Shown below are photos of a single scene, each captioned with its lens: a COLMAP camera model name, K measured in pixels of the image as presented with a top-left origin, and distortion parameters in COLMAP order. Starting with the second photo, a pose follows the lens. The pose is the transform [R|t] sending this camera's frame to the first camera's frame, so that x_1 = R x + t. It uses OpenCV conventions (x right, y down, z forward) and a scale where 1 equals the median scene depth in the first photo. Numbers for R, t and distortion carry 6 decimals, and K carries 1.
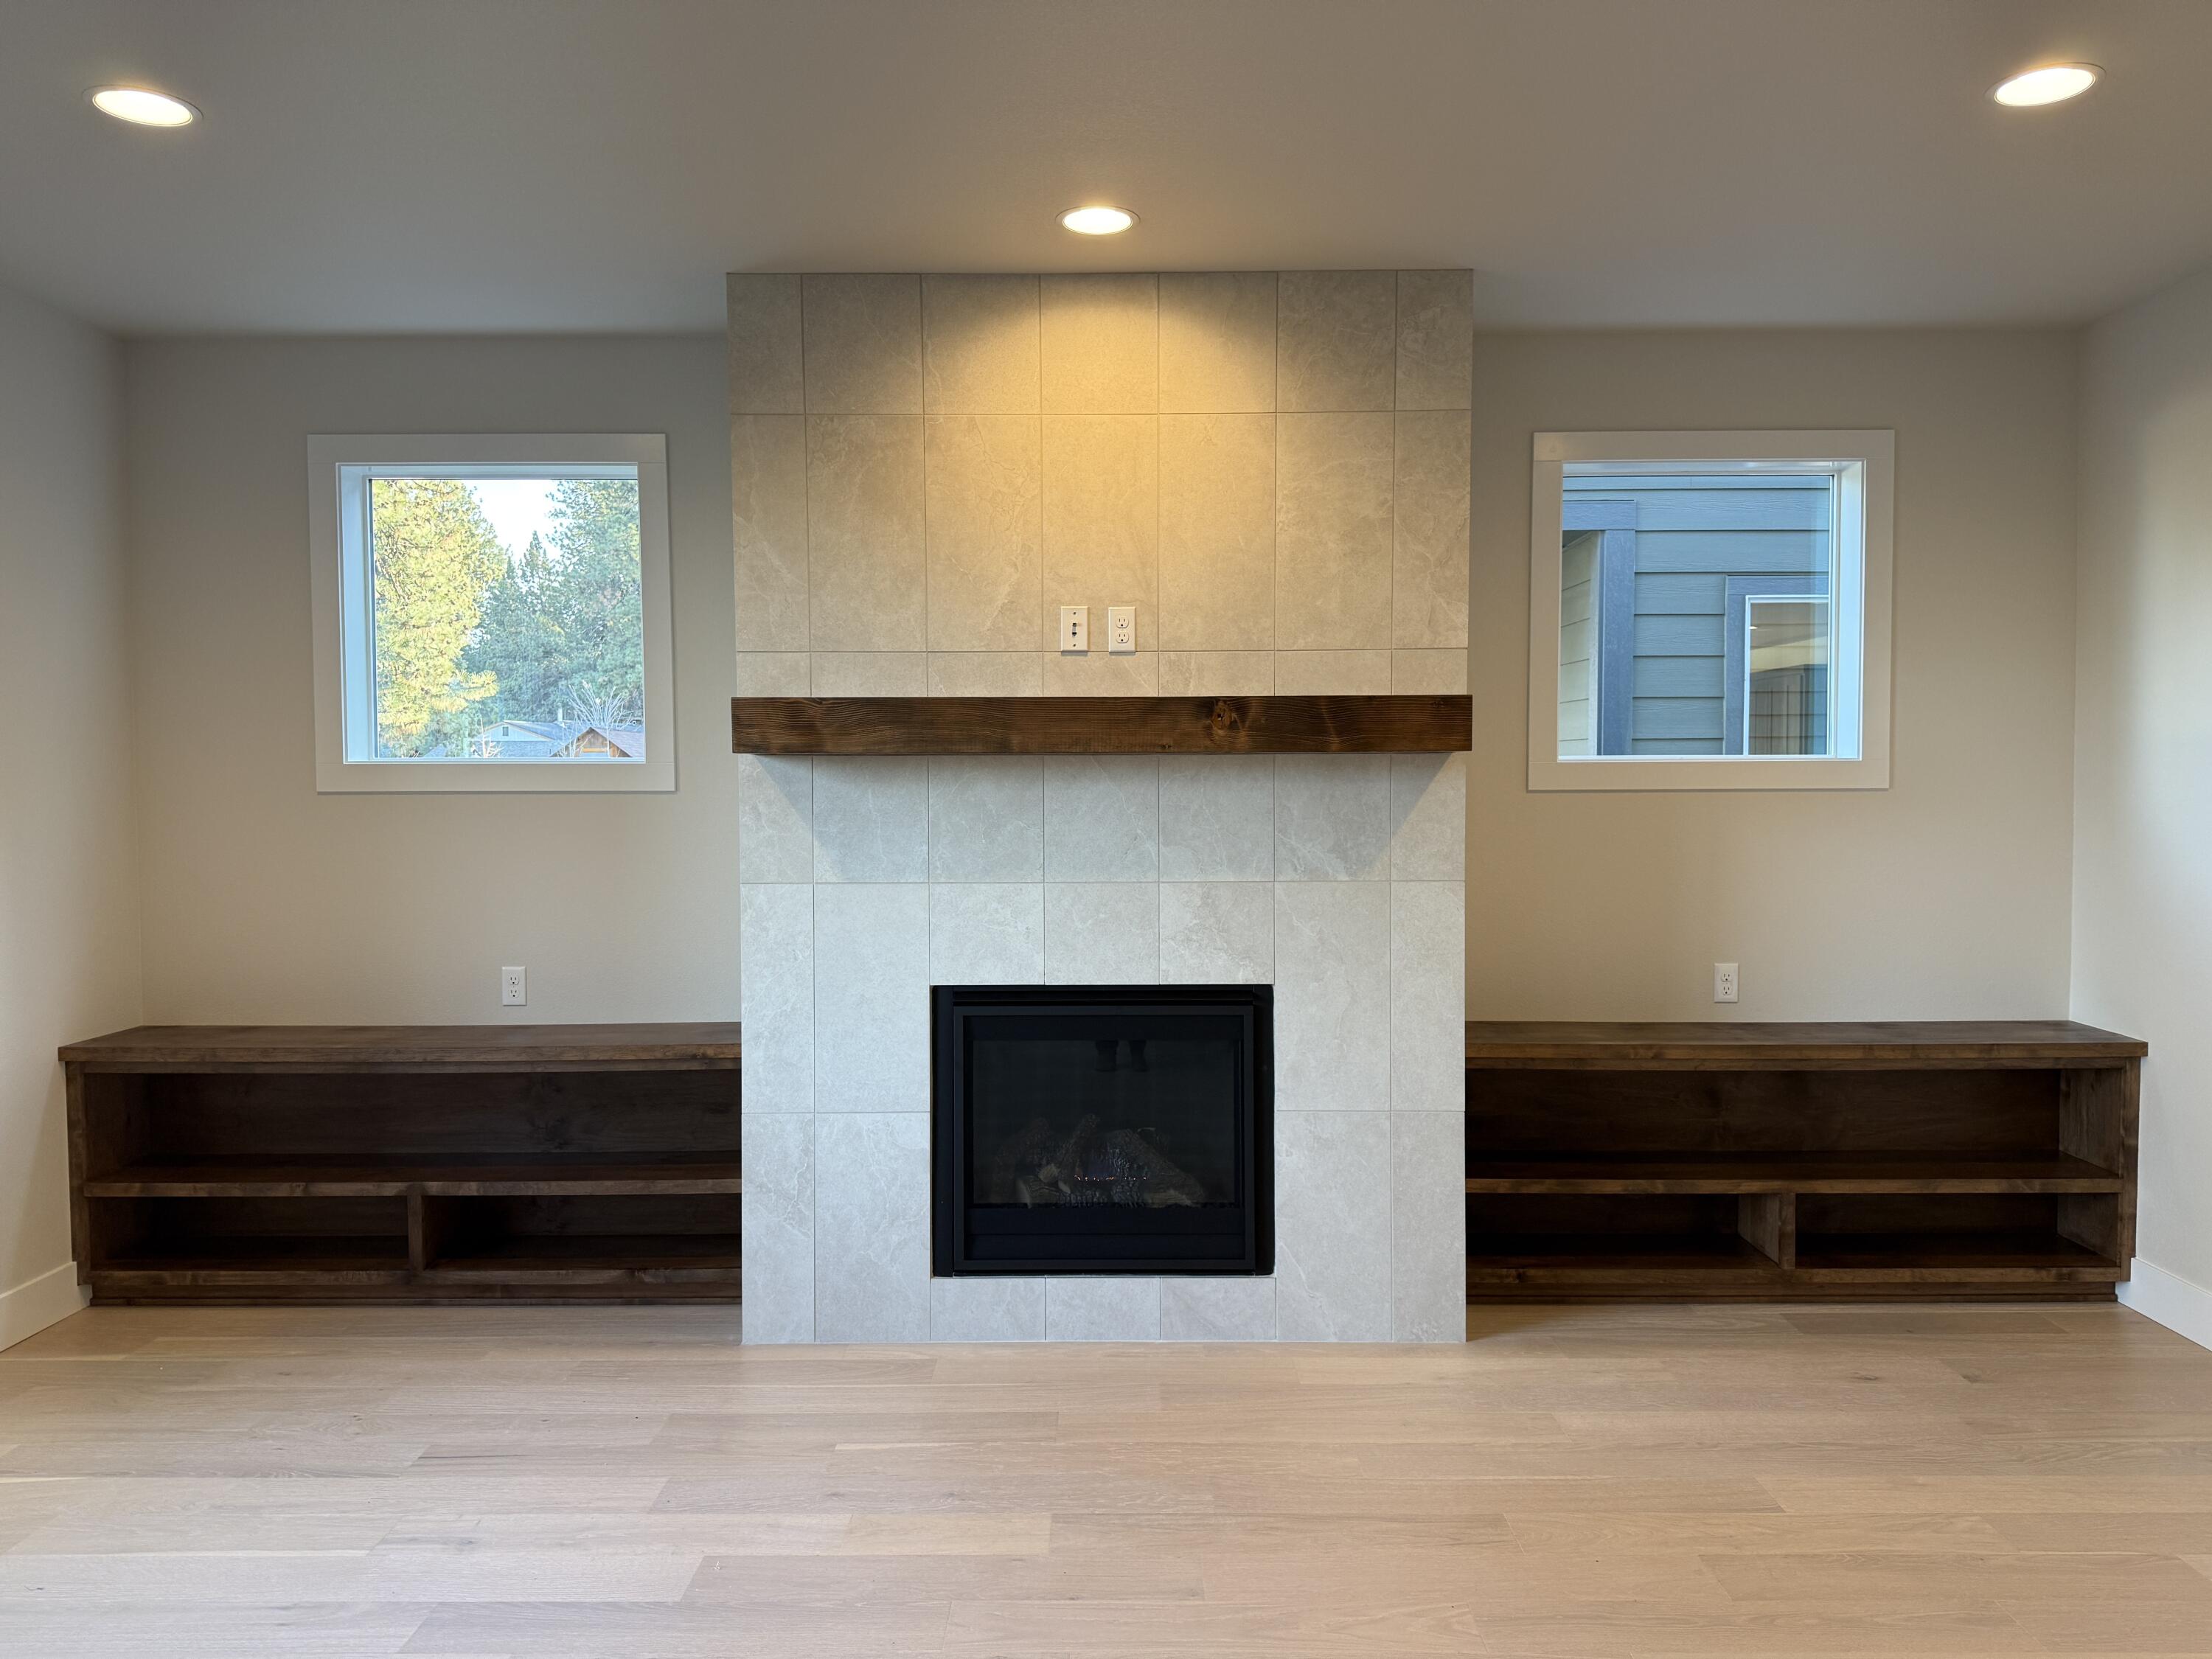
lens RADIAL K [[1549.7, 0, 1109.8], [0, 1549.7, 826.4], [0, 0, 1]] dist [0.007057, -0.000113]
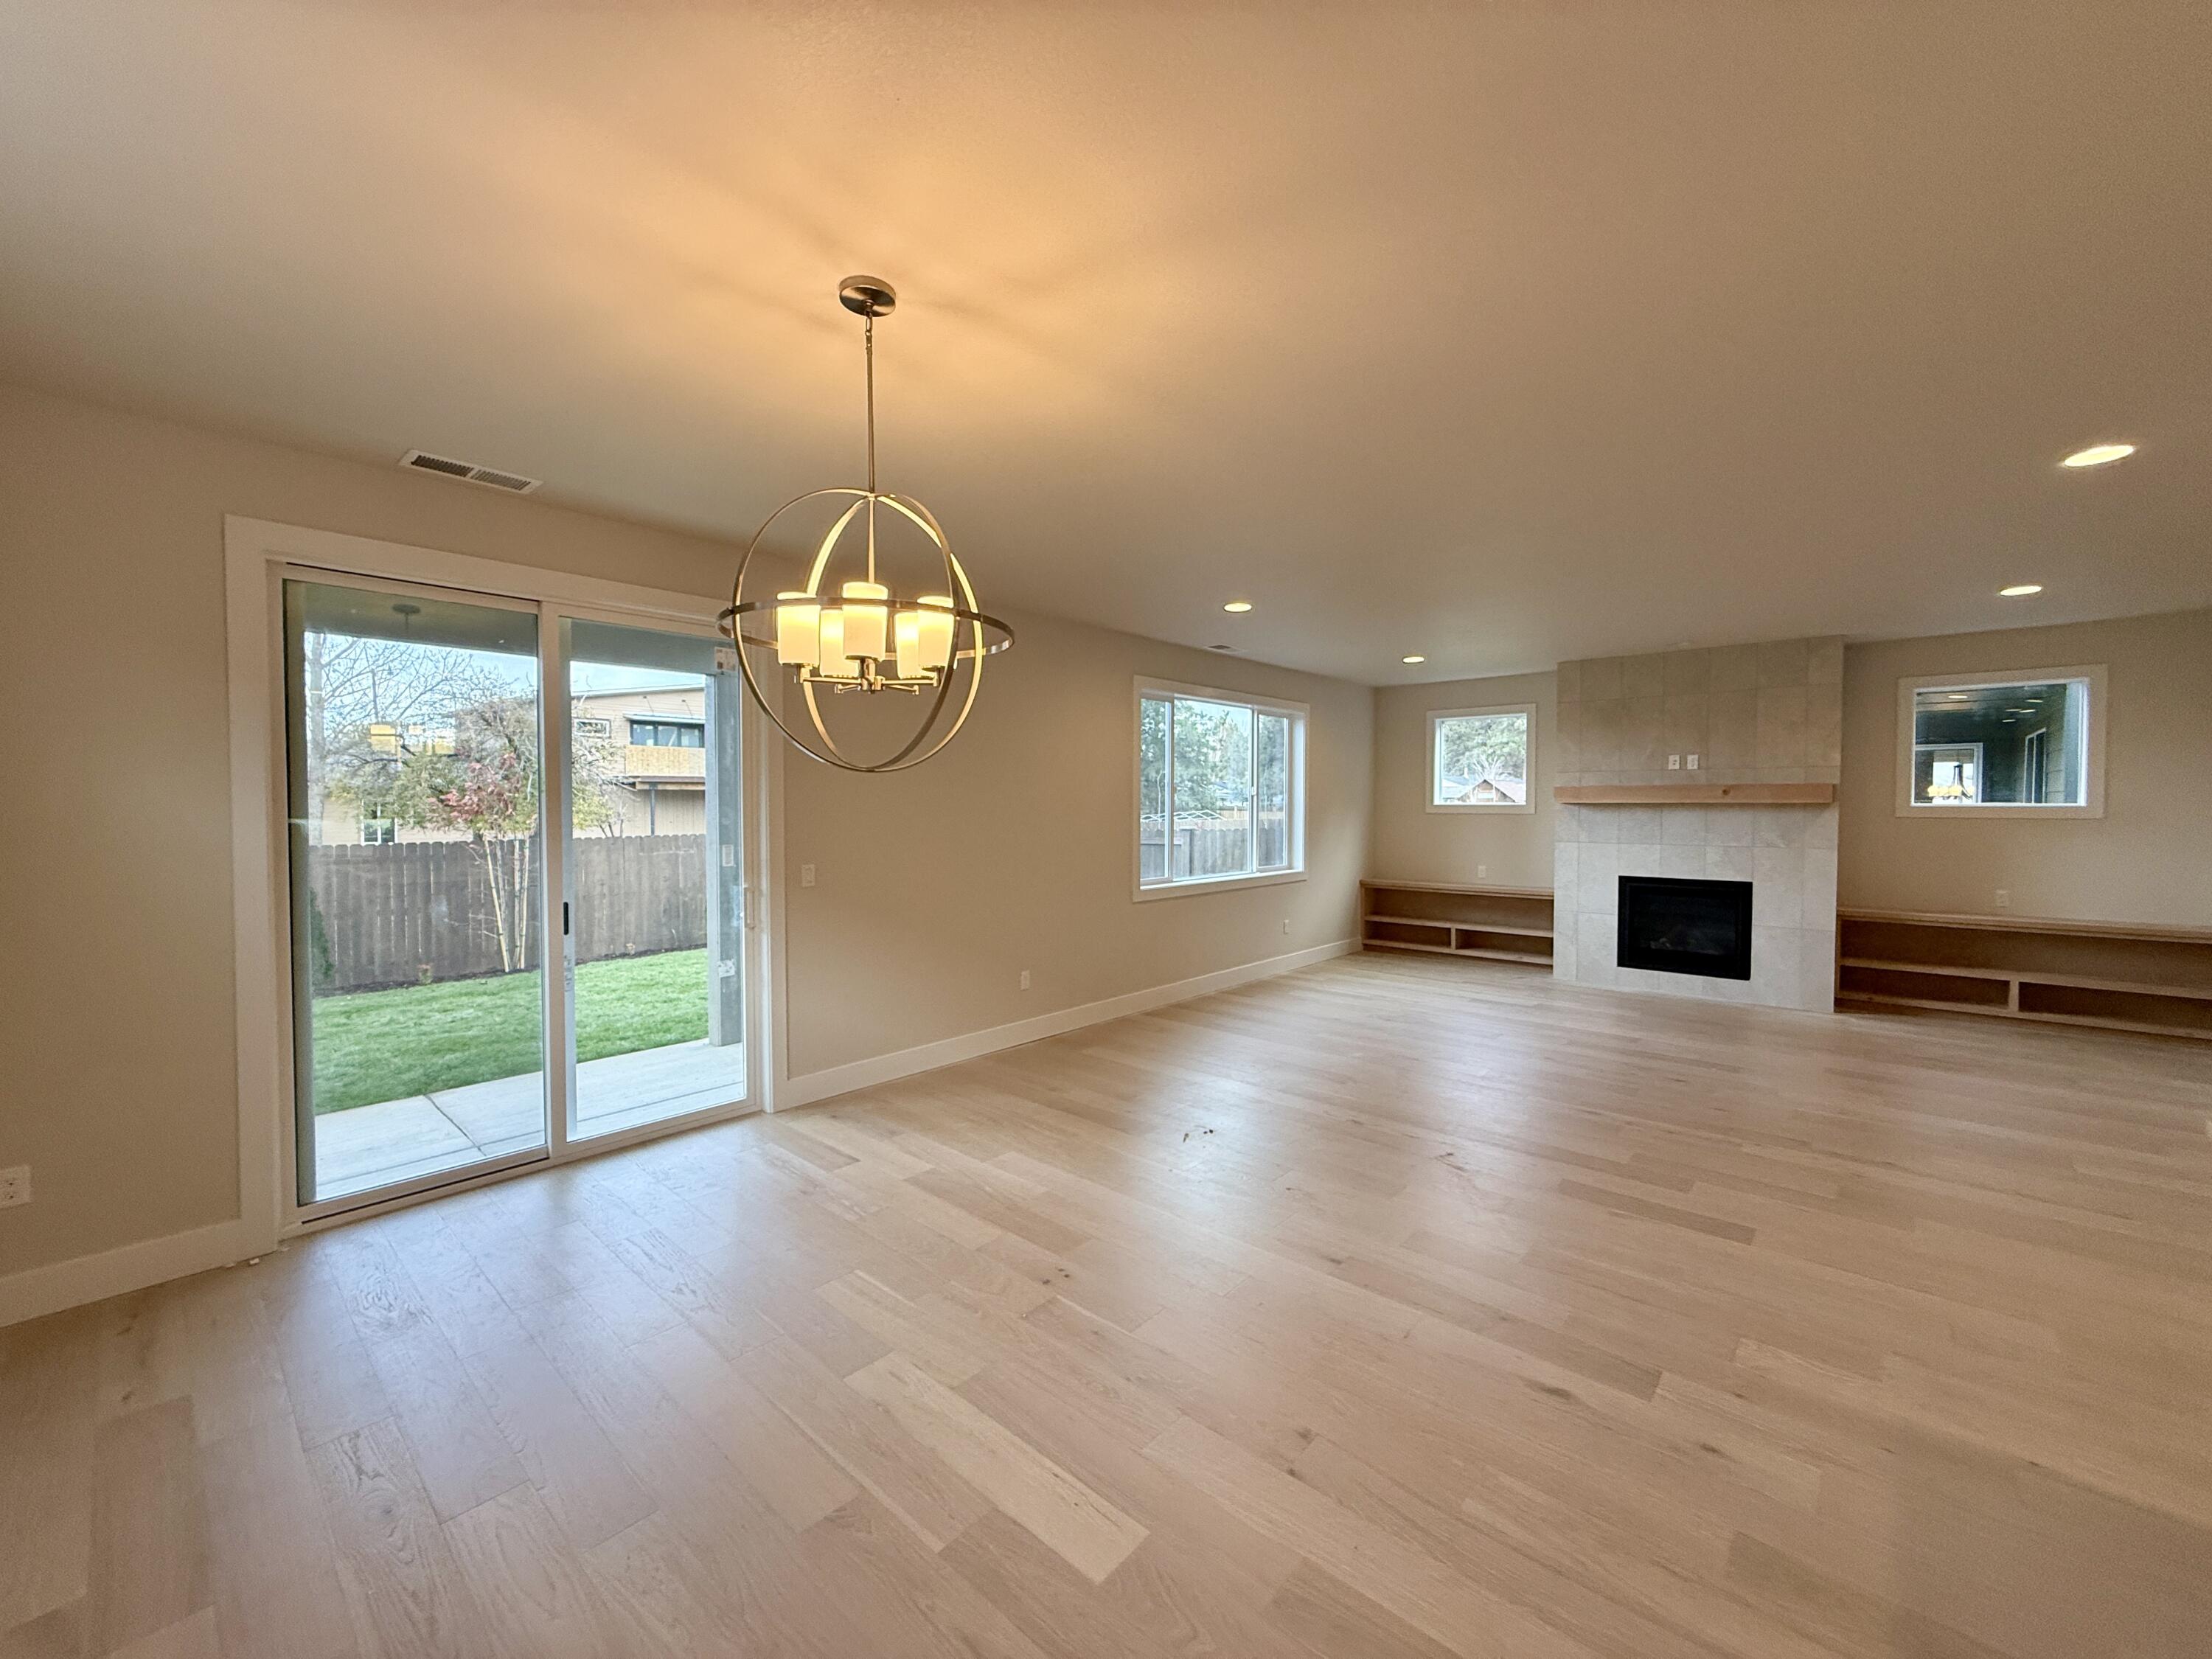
lens RADIAL K [[883.3, 0, 1106.1], [0, 883.3, 823.3], [0, 0, 1]] dist [0.000964, 0.000055]
pose [[0.750264, 0.018033, -0.660892, 0.287024], [-0.025534, 0.999673, -0.001709, 0.024984], [0.660645, 0.018157, 0.750479, -1.046250]]
